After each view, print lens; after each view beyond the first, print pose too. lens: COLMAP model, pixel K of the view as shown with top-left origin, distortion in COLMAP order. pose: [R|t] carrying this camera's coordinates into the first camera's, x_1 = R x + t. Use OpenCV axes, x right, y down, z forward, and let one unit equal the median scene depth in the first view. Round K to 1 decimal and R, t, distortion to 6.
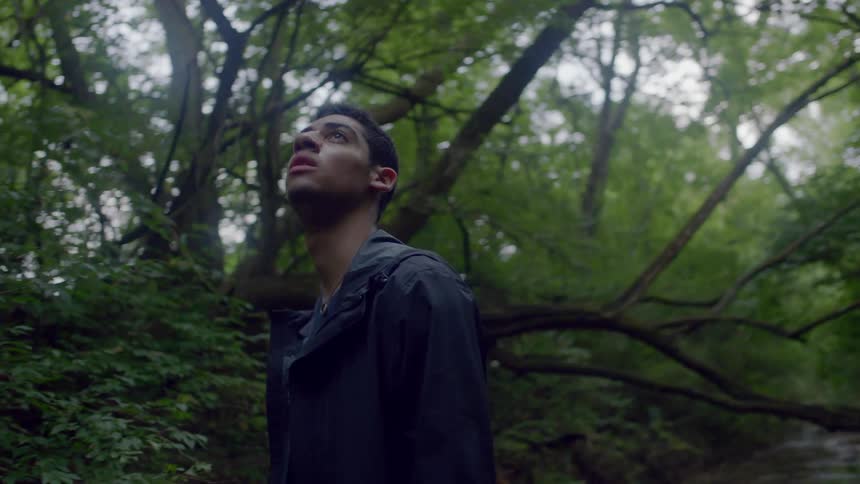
lens RADIAL K [[768.4, 0, 430.0], [0, 768.4, 242.0], [0, 0, 1]] dist [-0.076987, 0.016817]
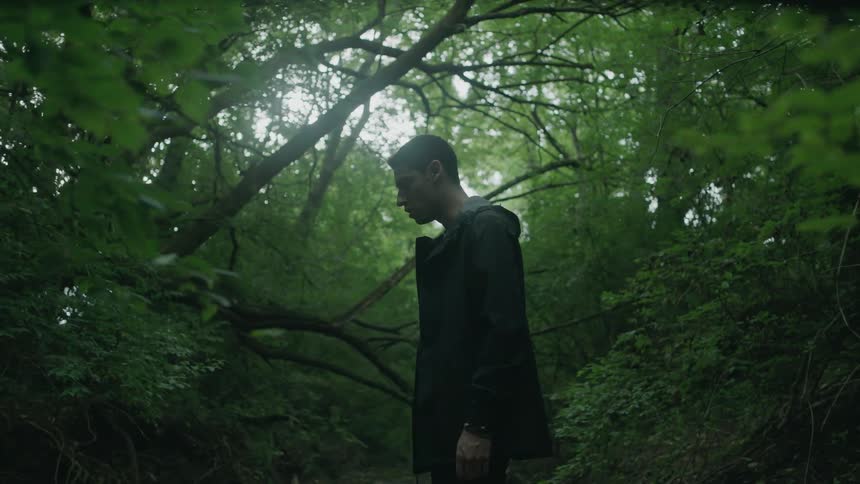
lens RADIAL K [[768.4, 0, 430.0], [0, 768.4, 242.0], [0, 0, 1]] dist [-0.076987, 0.016817]
pose [[0.898045, 0.194183, 0.394726, -0.165982], [-0.188092, 0.980639, -0.054489, -0.006496], [-0.397665, -0.025312, 0.917182, -0.285116]]
